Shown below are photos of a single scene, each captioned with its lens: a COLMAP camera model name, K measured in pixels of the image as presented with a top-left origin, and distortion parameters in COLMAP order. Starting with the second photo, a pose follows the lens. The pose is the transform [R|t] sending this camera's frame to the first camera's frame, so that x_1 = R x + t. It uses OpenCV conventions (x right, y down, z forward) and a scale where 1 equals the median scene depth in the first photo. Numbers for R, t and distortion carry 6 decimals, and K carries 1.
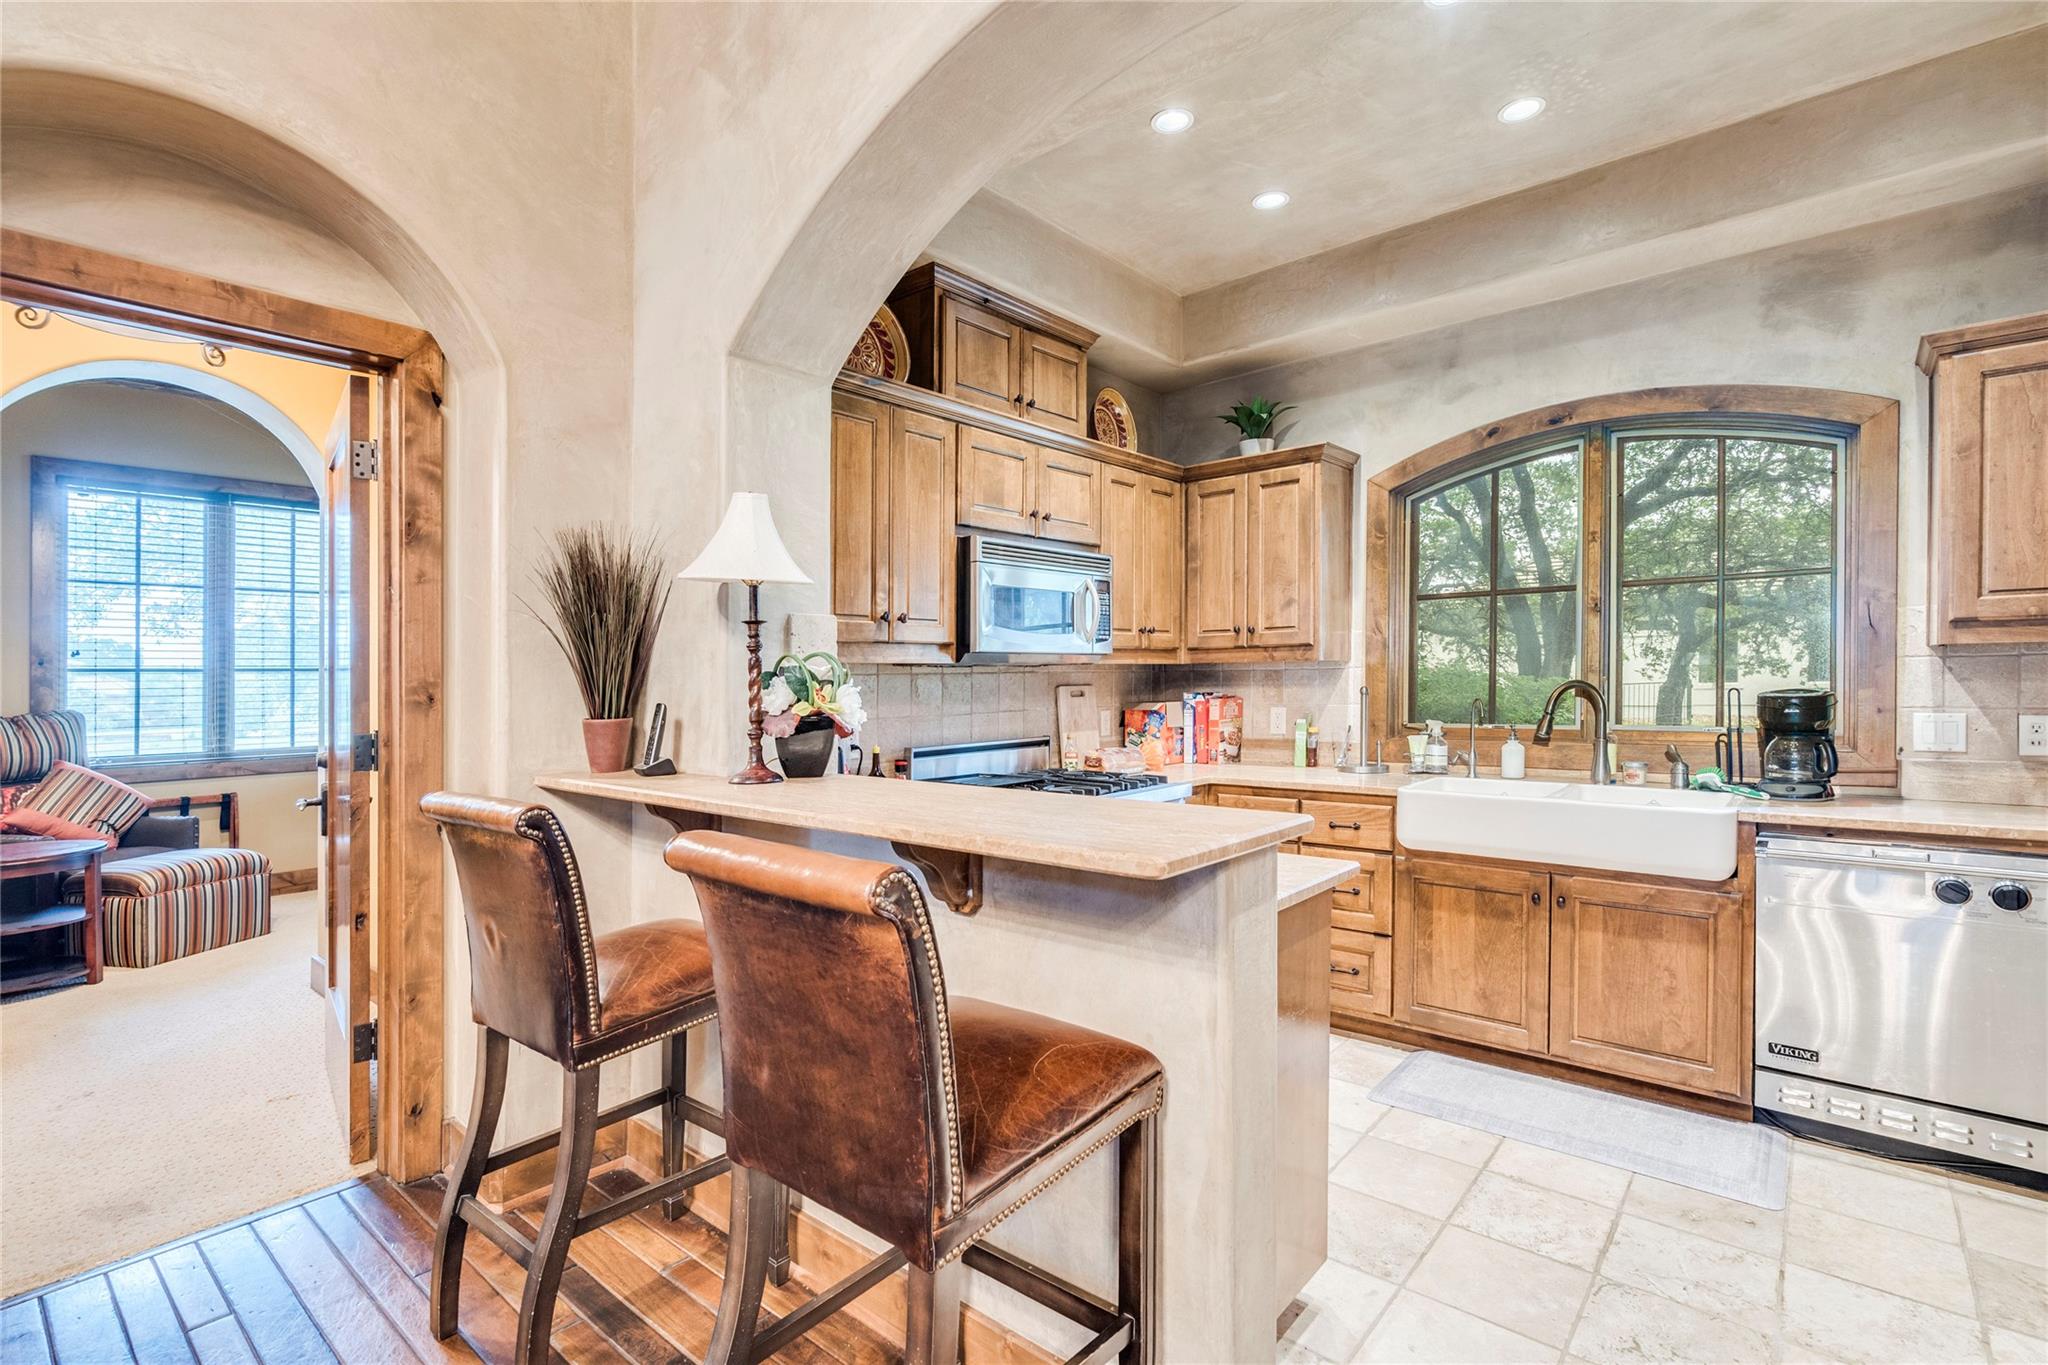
lens RADIAL K [[963.3, 0, 1017.1], [0, 963.3, 714.1], [0, 0, 1]] dist [-0.002965, 0.002061]
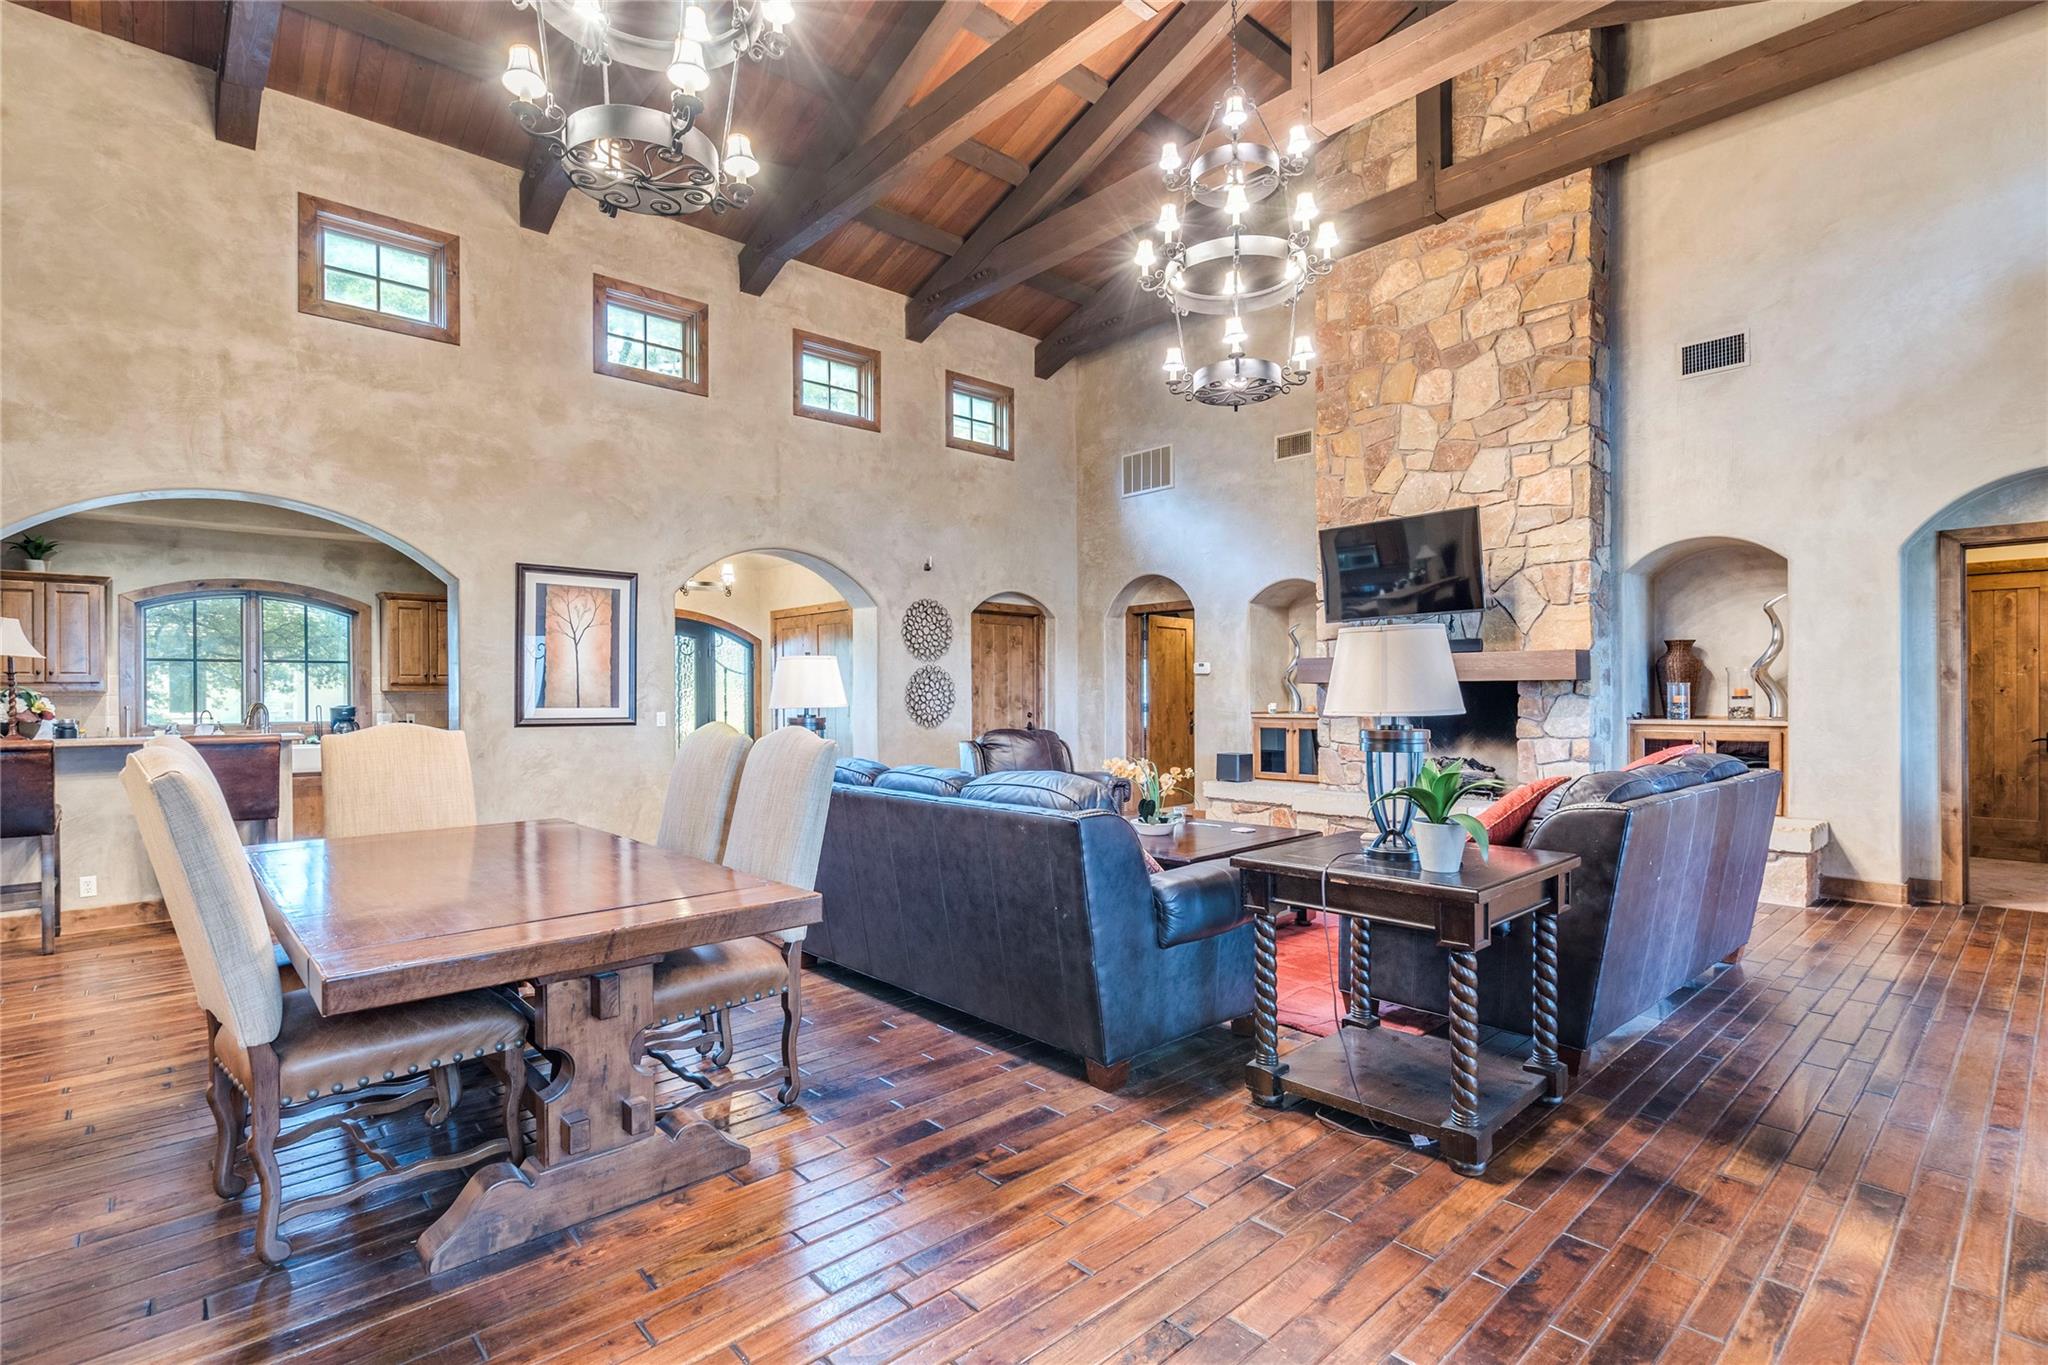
lens RADIAL K [[963.3, 0, 1007.0], [0, 963.3, 688.3], [0, 0, 1]] dist [-0.002965, 0.002061]
pose [[0.132405, 0.021051, 0.990972, -1.607566], [0.040073, 0.998843, -0.026572, 0.071099], [-0.990385, 0.043229, 0.131408, -1.201854]]
